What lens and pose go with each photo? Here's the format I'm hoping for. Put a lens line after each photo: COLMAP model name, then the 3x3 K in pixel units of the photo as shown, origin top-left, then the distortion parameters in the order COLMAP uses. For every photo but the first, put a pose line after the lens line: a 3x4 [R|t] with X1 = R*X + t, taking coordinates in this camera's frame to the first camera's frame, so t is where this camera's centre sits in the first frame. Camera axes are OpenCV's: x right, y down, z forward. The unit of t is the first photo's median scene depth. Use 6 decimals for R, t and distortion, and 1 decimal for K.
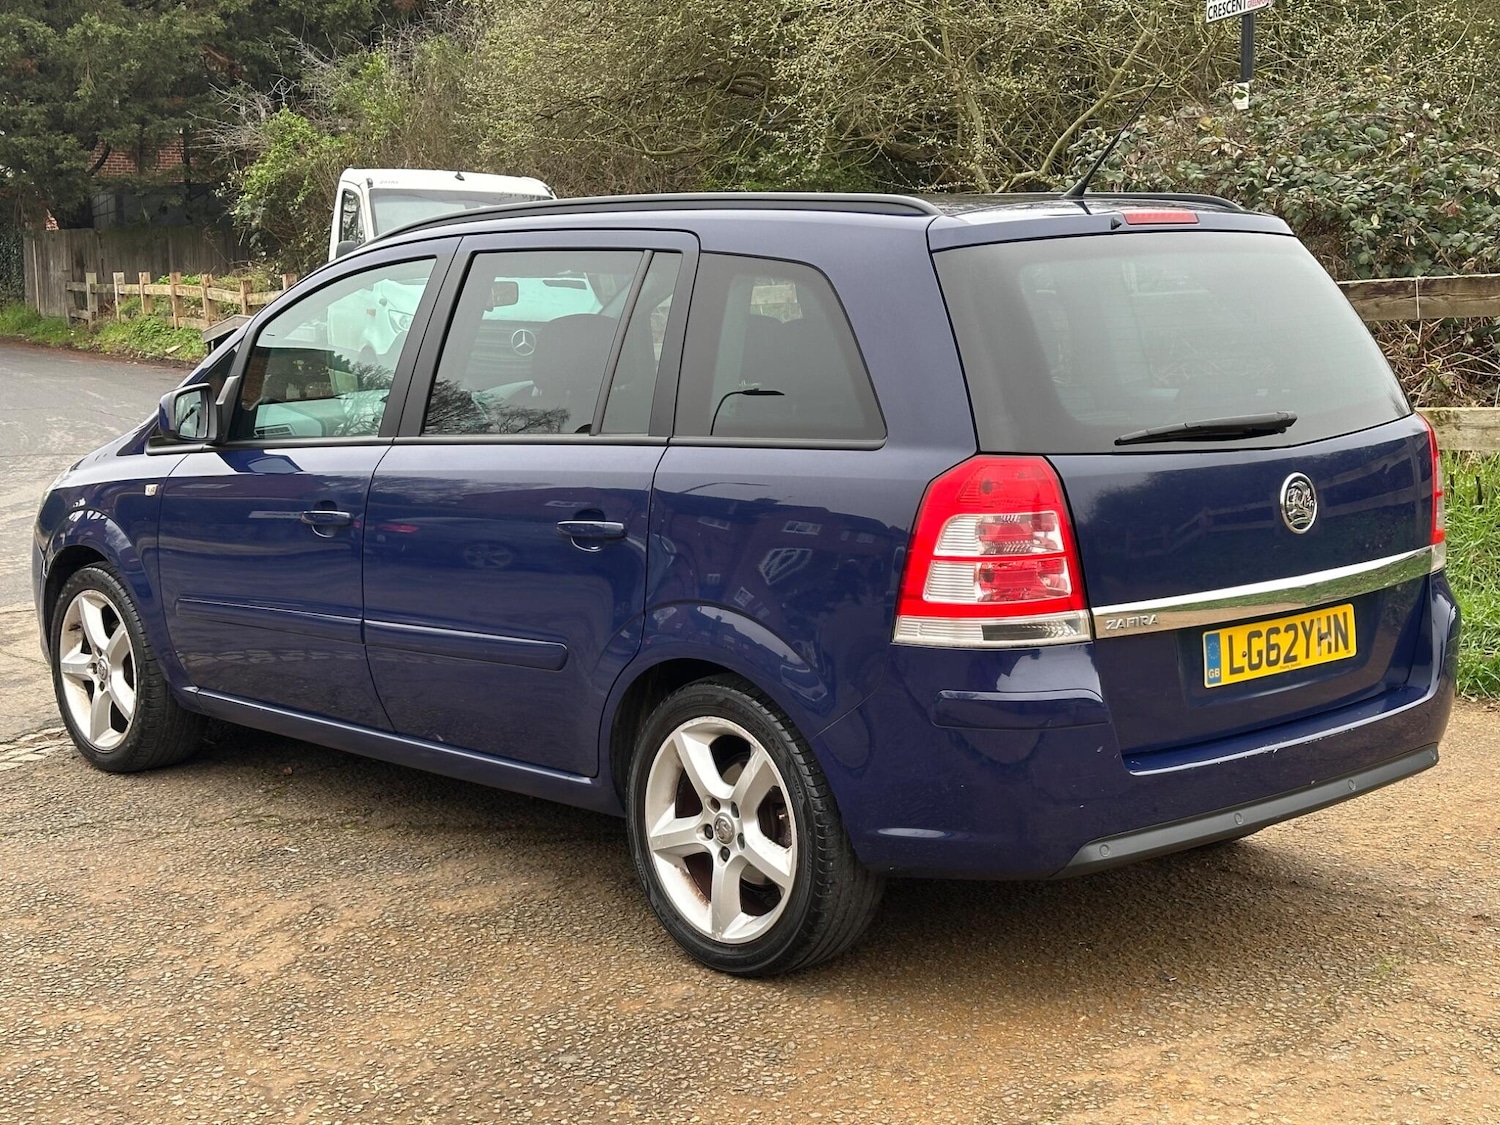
lens RADIAL K [[2288.2, 0, 744.1], [0, 2288.2, 582.7], [0, 0, 1]] dist [0.128828, -0.024082]
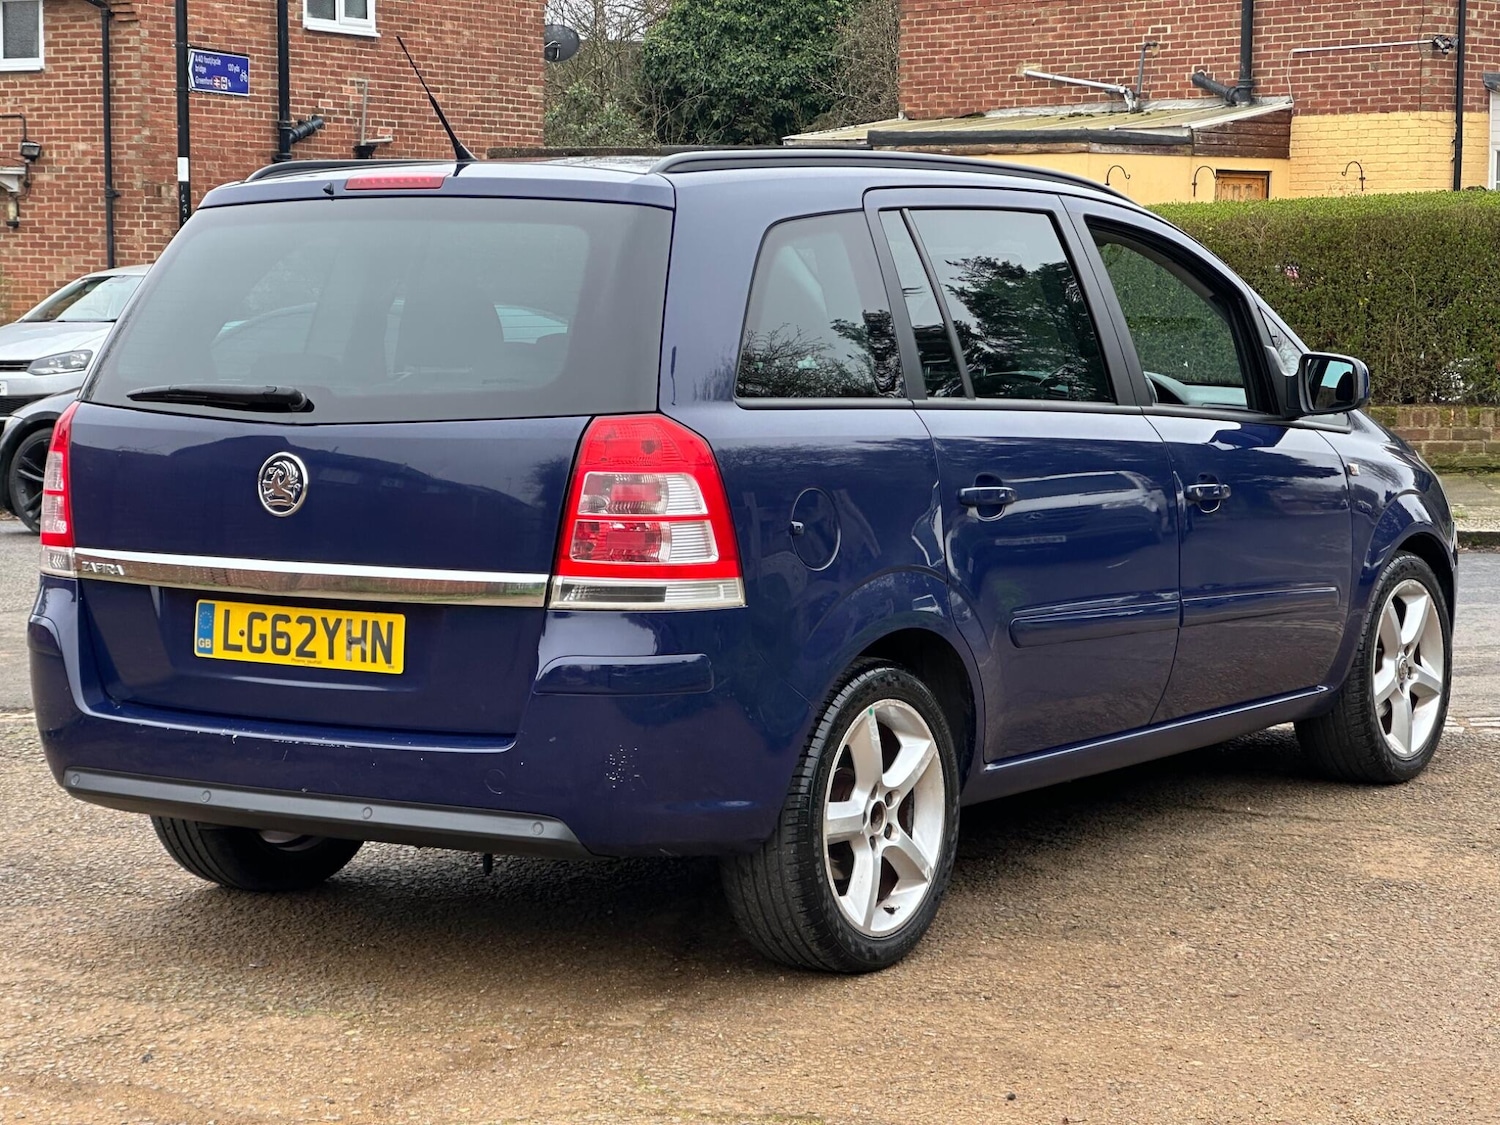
lens RADIAL K [[3313.2, 0, 750.0], [0, 3313.2, 562.5], [0, 0, 1]] dist [0.163126, 0.761239]
pose [[0.251356, 0.101264, -0.962583, 1.557948], [-0.141158, 0.987714, 0.067047, -0.117693], [0.957546, 0.119024, 0.262562, 0.808265]]
